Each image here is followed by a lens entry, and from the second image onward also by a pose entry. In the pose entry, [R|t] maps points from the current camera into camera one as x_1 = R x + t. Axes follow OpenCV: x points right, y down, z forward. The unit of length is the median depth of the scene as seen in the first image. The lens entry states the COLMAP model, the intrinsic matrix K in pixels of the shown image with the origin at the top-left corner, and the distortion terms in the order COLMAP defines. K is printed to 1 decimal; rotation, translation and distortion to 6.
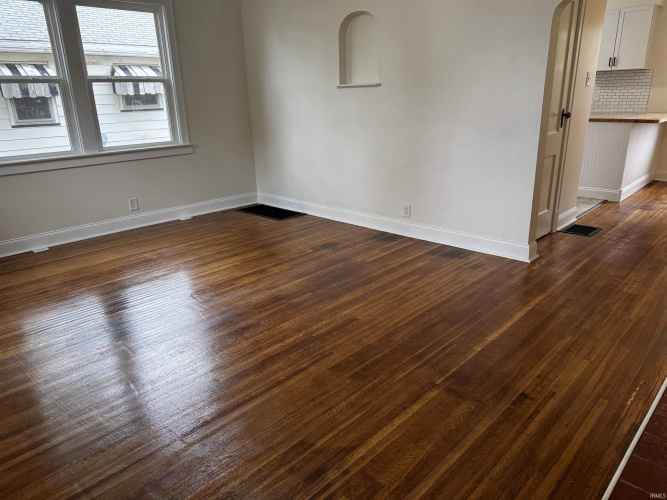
lens RADIAL K [[473.6, 0, 333.5], [0, 473.6, 250.0], [0, 0, 1]] dist [0.002091, 0.000564]
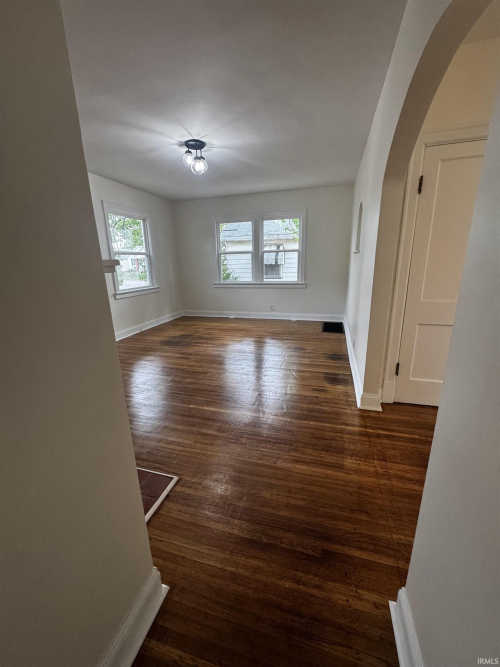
lens RADIAL K [[263.7, 0, 250.0], [0, 263.7, 333.5], [0, 0, 1]] dist [-0.011793, 0.000011]
pose [[0.457369, 0.247528, -0.854133, 0.670326], [-0.263606, 0.955049, 0.135619, -0.137478], [0.849309, 0.163127, 0.502060, 0.369588]]
